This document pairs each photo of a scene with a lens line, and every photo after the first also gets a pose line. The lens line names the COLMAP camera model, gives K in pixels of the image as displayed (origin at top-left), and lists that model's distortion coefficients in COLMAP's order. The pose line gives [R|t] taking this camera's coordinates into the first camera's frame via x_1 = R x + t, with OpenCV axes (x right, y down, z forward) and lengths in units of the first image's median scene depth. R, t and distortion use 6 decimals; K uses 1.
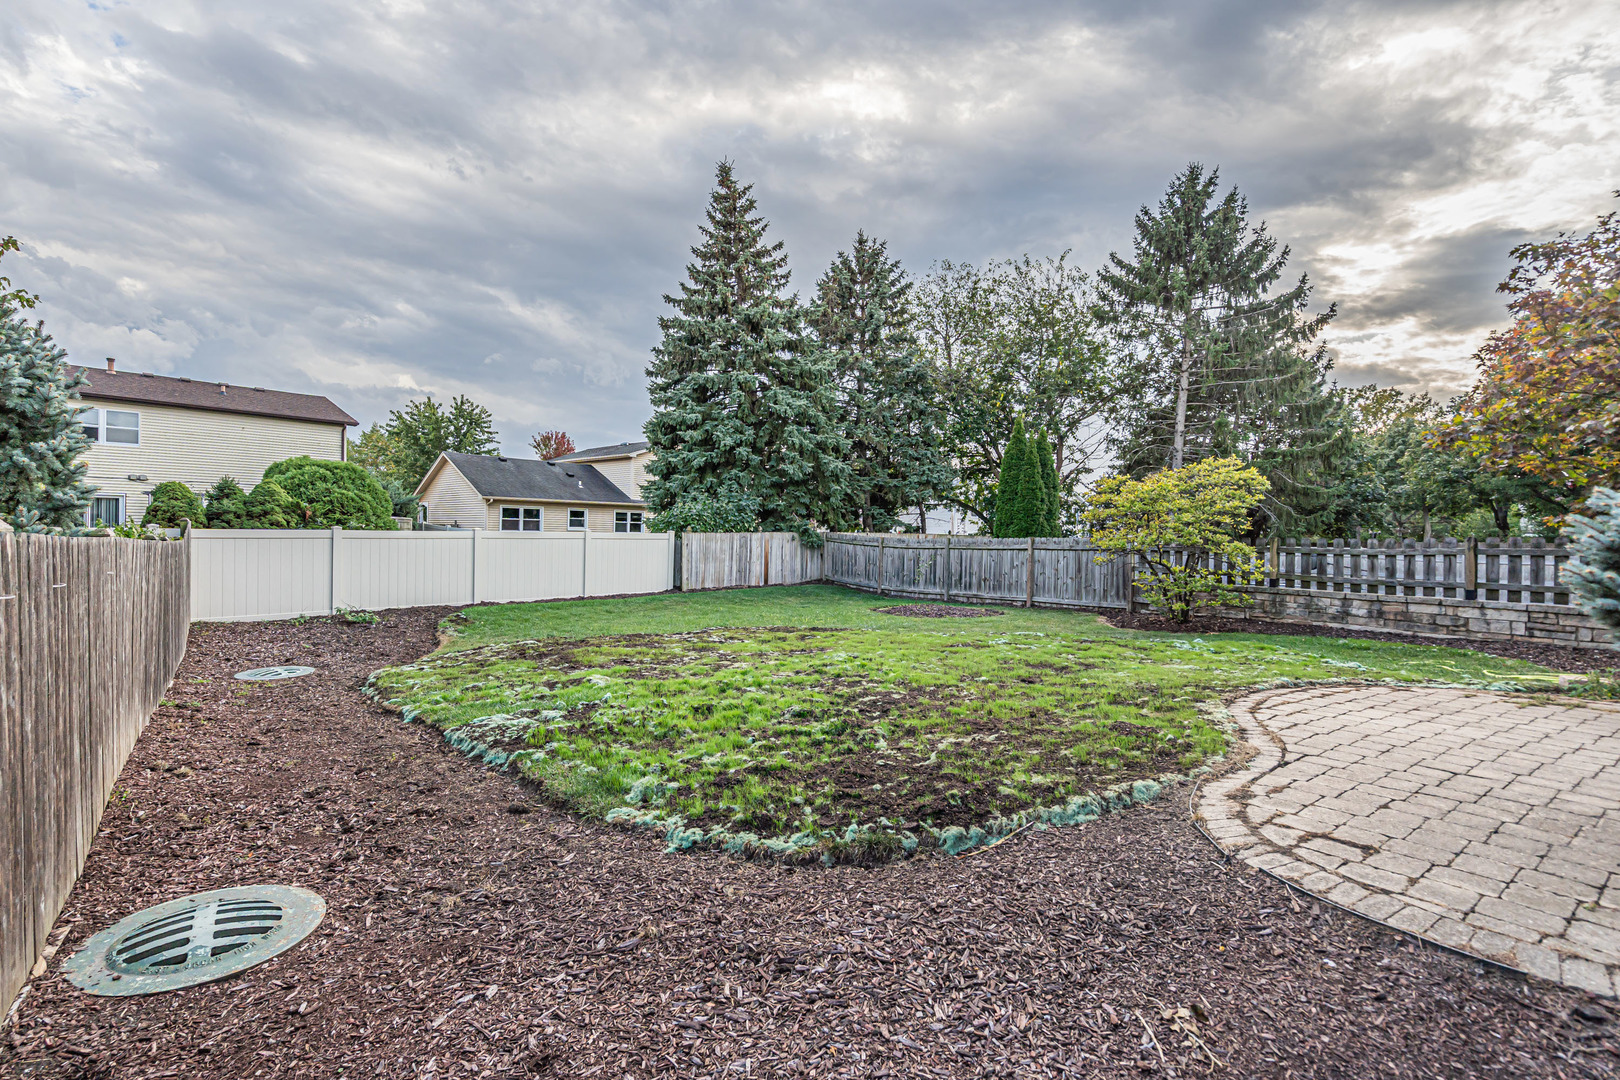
lens RADIAL K [[751.7, 0, 814.9], [0, 751.7, 532.2], [0, 0, 1]] dist [-0.001036, 0.000939]
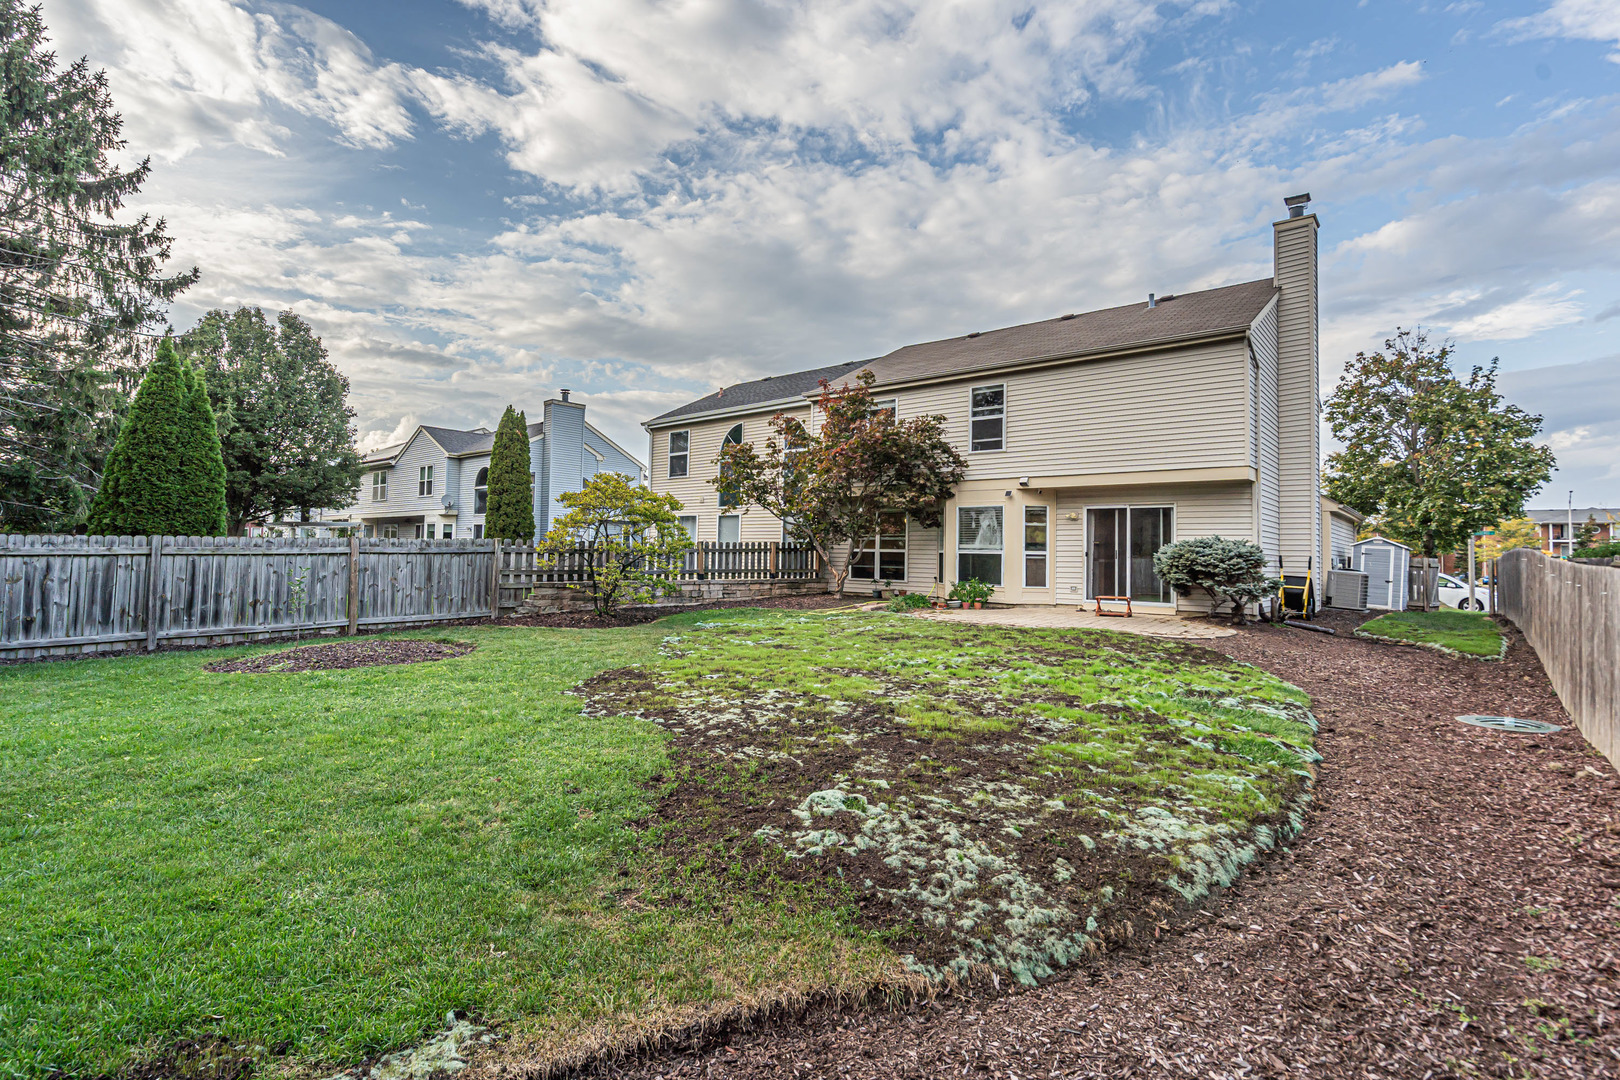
lens RADIAL K [[733.1, 0, 850.4], [0, 733.1, 532.0], [0, 0, 1]] dist [0.001816, 0.000574]
pose [[-0.219959, 0.007173, 0.975483, -0.817793], [-0.026107, 0.999572, -0.013237, -0.002629], [-0.975160, -0.028379, -0.219677, 1.093197]]
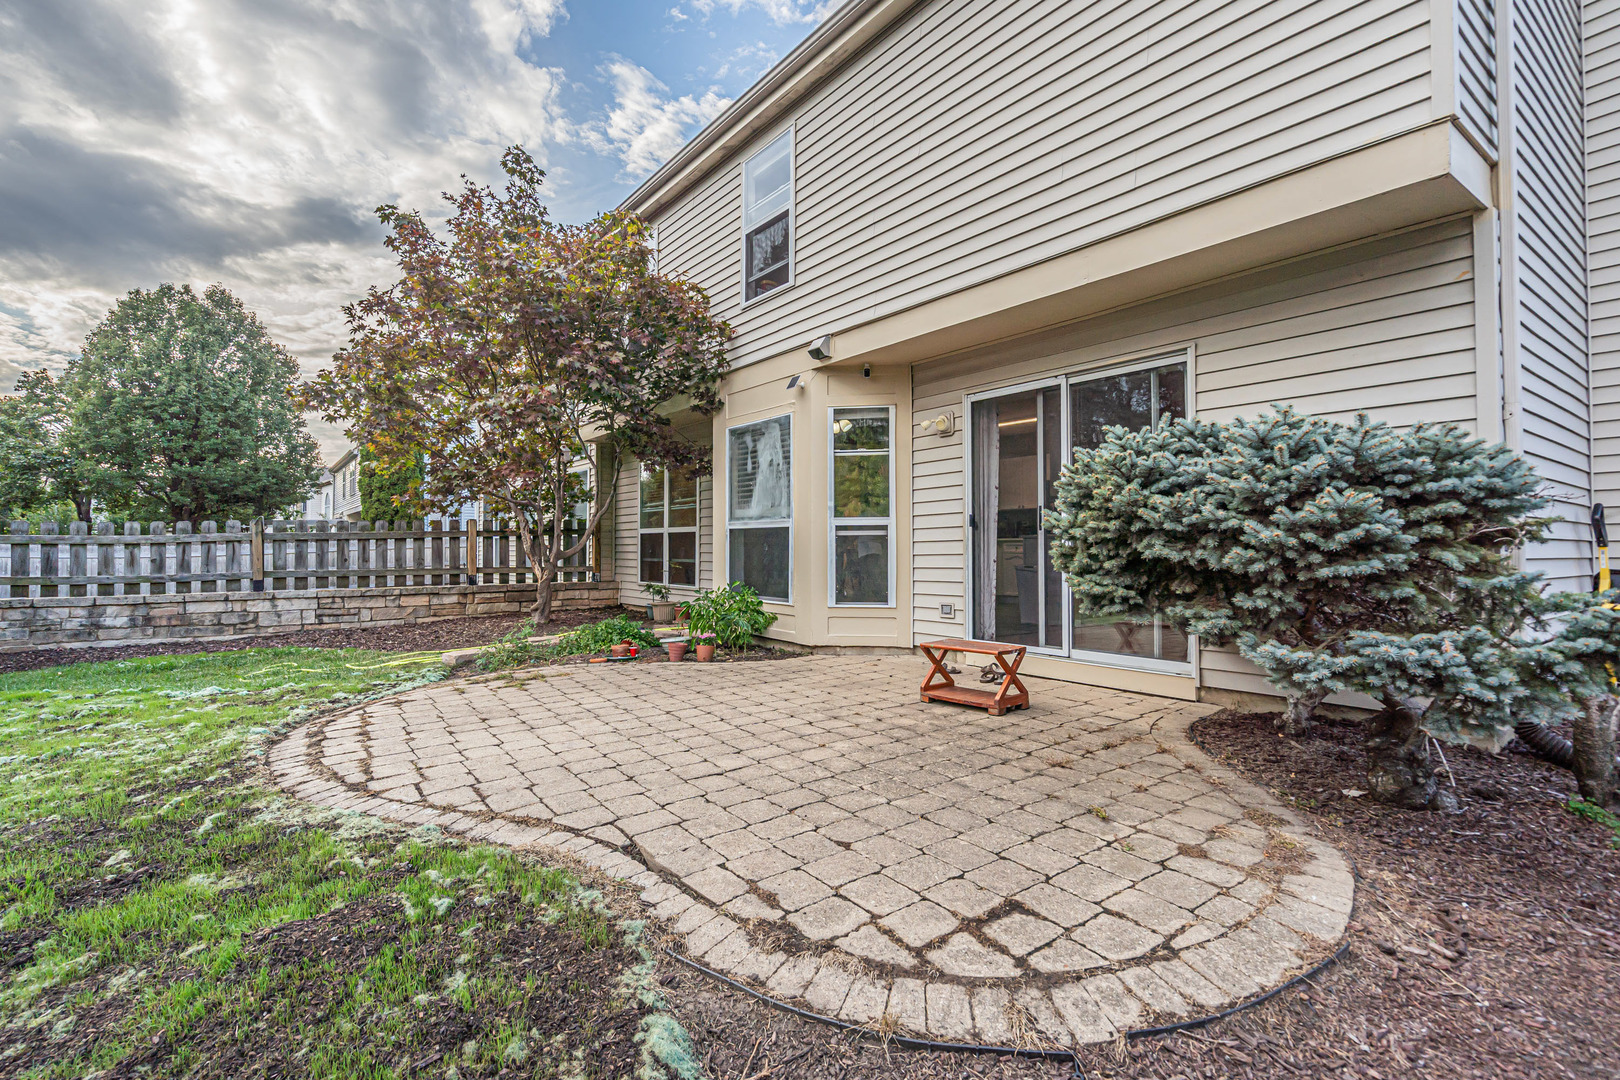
lens RADIAL K [[751.7, 0, 814.9], [0, 751.7, 532.2], [0, 0, 1]] dist [-0.001036, 0.000939]
pose [[0.020058, -0.002063, 0.999797, 0.007444], [-0.000044, 0.999998, 0.002064, 0.020052], [-0.999799, -0.000085, 0.020058, 0.349365]]
